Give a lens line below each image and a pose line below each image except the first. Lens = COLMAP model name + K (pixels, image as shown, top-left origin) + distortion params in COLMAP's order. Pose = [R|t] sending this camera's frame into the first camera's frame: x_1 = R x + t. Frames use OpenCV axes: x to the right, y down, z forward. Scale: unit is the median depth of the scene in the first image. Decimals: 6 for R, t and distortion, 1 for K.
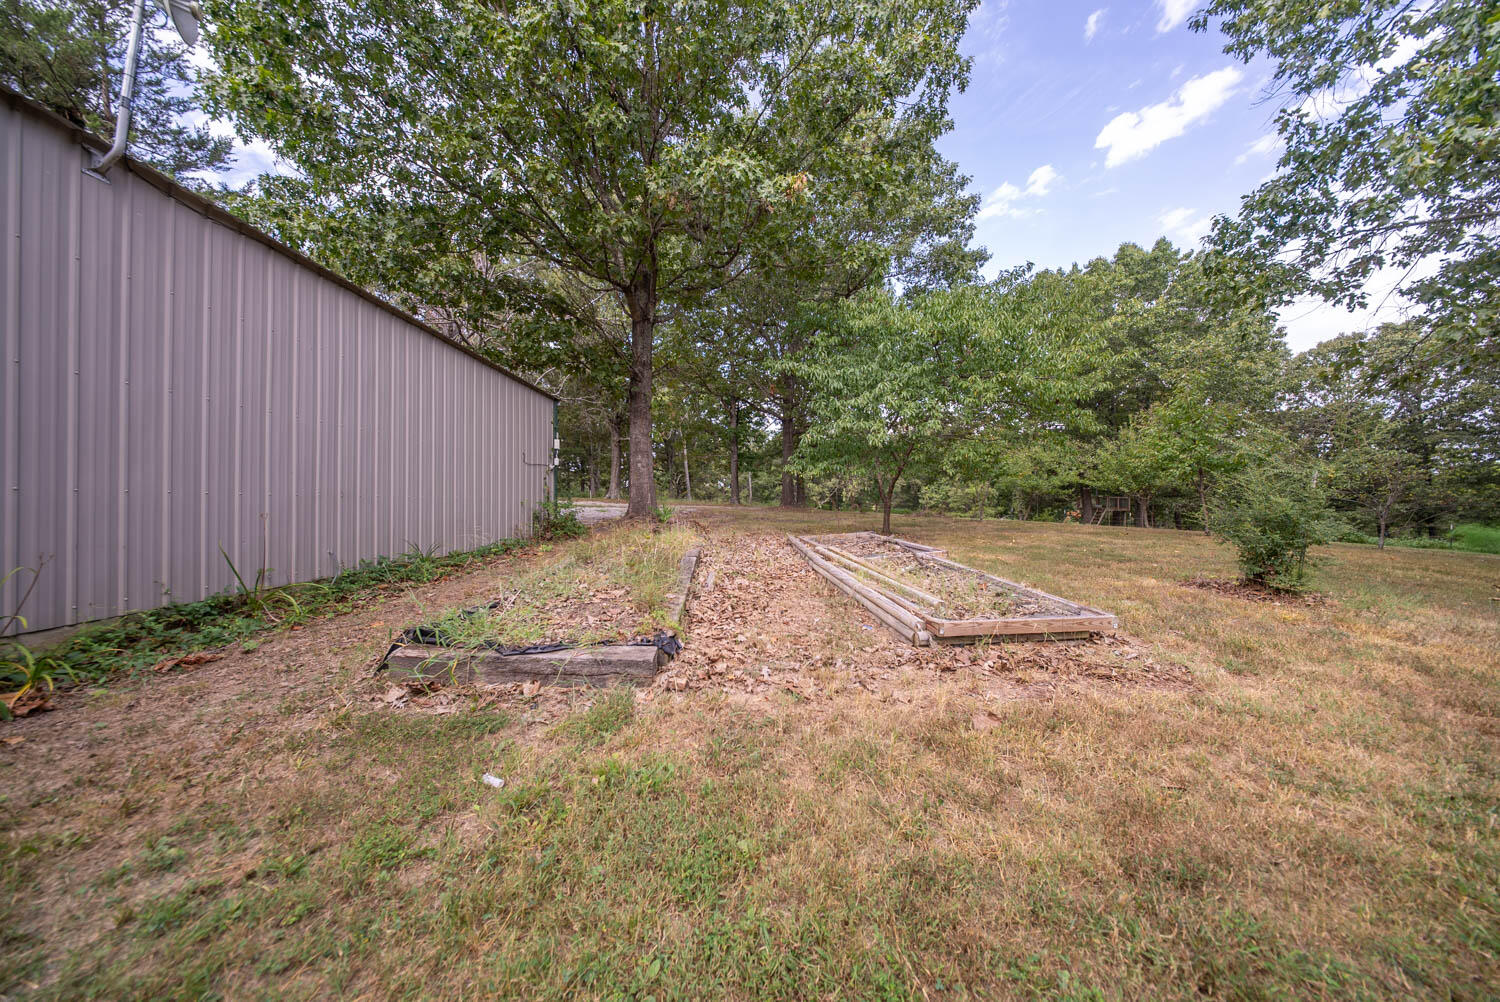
lens RADIAL K [[439.7, 0, 747.3], [0, 439.7, 501.2], [0, 0, 1]] dist [0.004575, -0.002705]
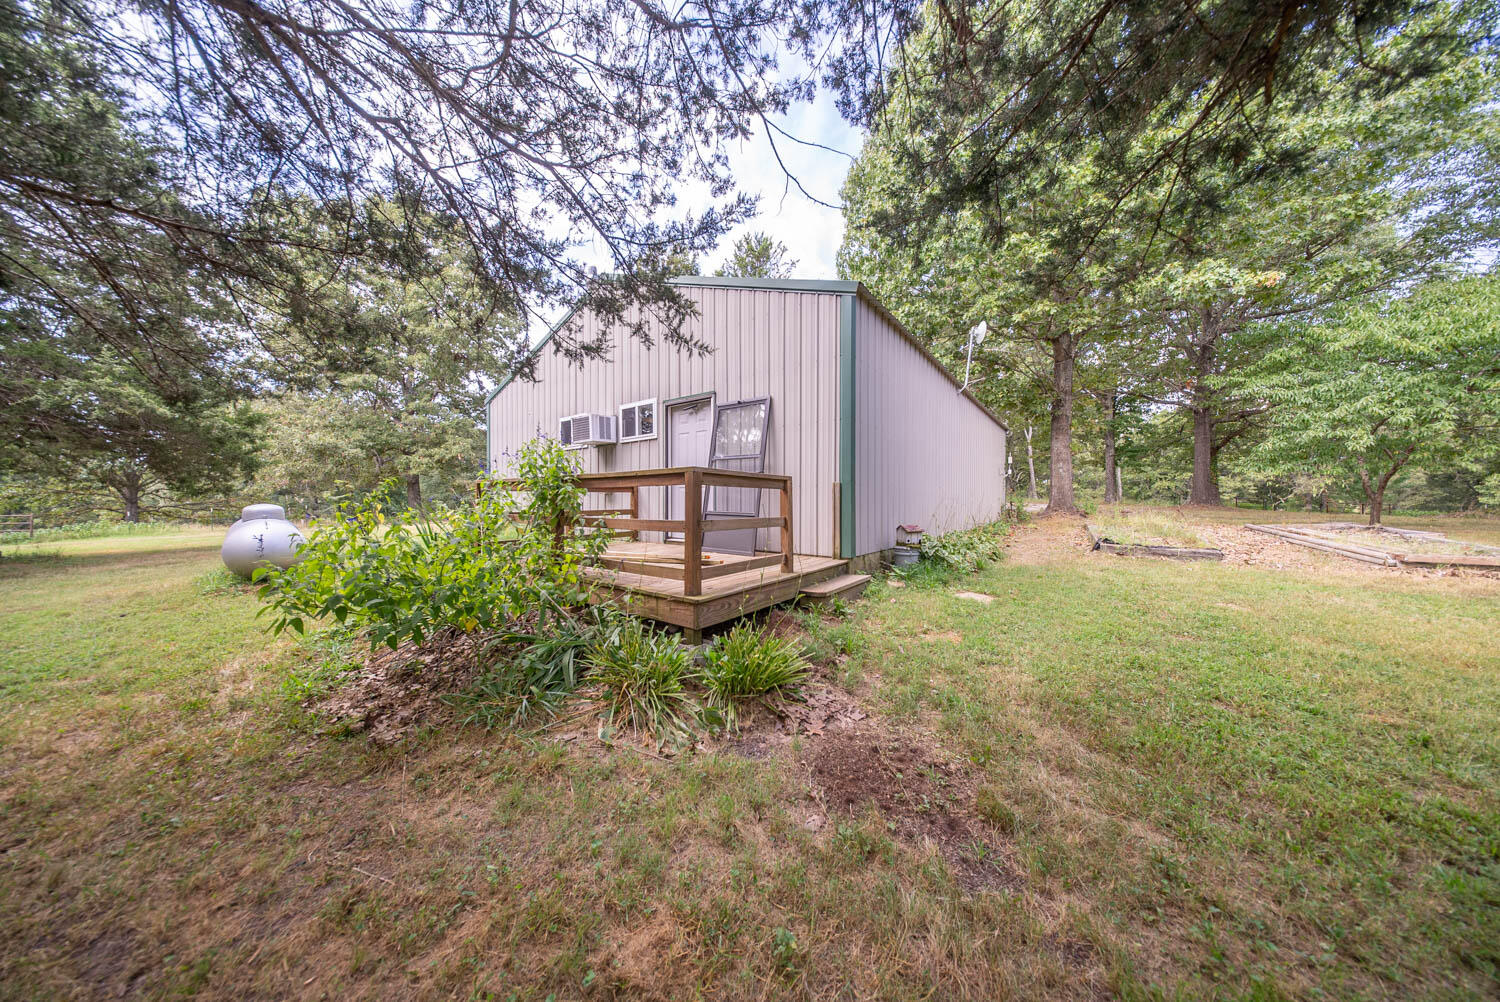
lens RADIAL K [[439.7, 0, 747.3], [0, 439.7, 501.2], [0, 0, 1]] dist [0.004575, -0.002705]
pose [[0.785053, -0.001190, -0.619427, -0.258762], [0.002145, 0.999997, 0.000797, 0.007468], [0.619425, -0.001954, 0.785054, -0.922265]]
